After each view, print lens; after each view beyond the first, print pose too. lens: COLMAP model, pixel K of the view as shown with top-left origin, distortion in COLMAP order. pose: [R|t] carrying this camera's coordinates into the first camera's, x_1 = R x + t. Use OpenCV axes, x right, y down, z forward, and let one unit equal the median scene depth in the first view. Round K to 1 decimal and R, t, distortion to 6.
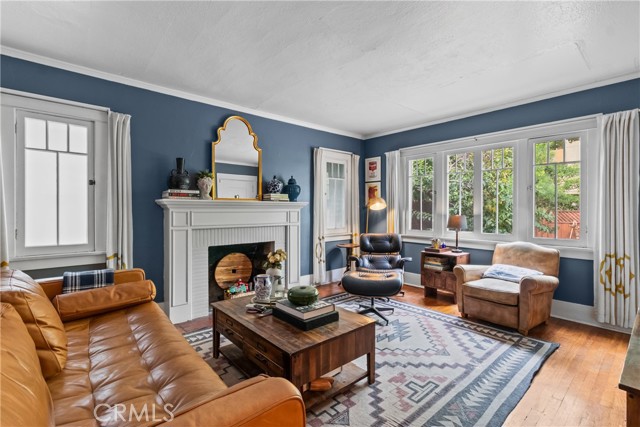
lens RADIAL K [[294.4, 0, 320.4], [0, 294.4, 207.5], [0, 0, 1]] dist [-0.001894, 0.001622]
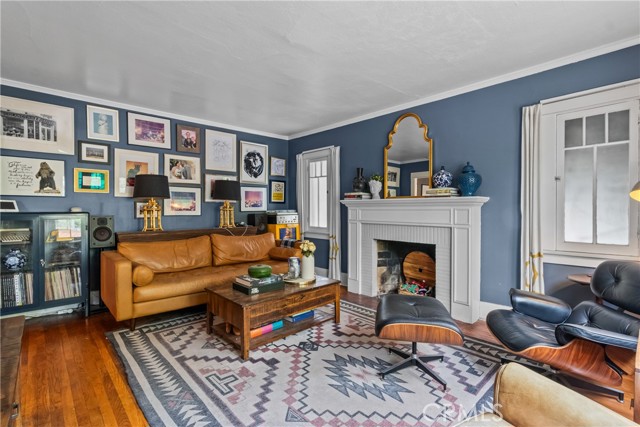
lens RADIAL K [[294.4, 0, 320.4], [0, 294.4, 207.5], [0, 0, 1]] dist [-0.001894, 0.001622]
pose [[0.049001, -0.005531, -0.998783, 0.808302], [0.010157, 0.999936, -0.005039, 0.011300], [0.998747, -0.009898, 0.049054, 0.756910]]
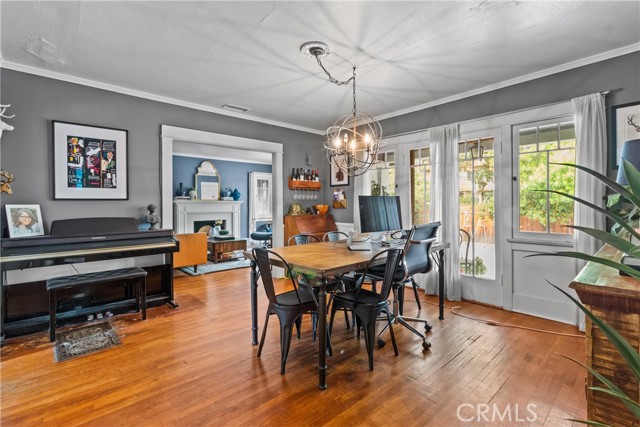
lens RADIAL K [[294.4, 0, 320.4], [0, 294.4, 207.5], [0, 0, 1]] dist [-0.001894, 0.001622]
pose [[0.999578, -0.003876, 0.028806, 0.548818], [0.003365, 0.999836, 0.017770, -0.009474], [-0.028870, -0.017666, 0.999427, -1.344182]]
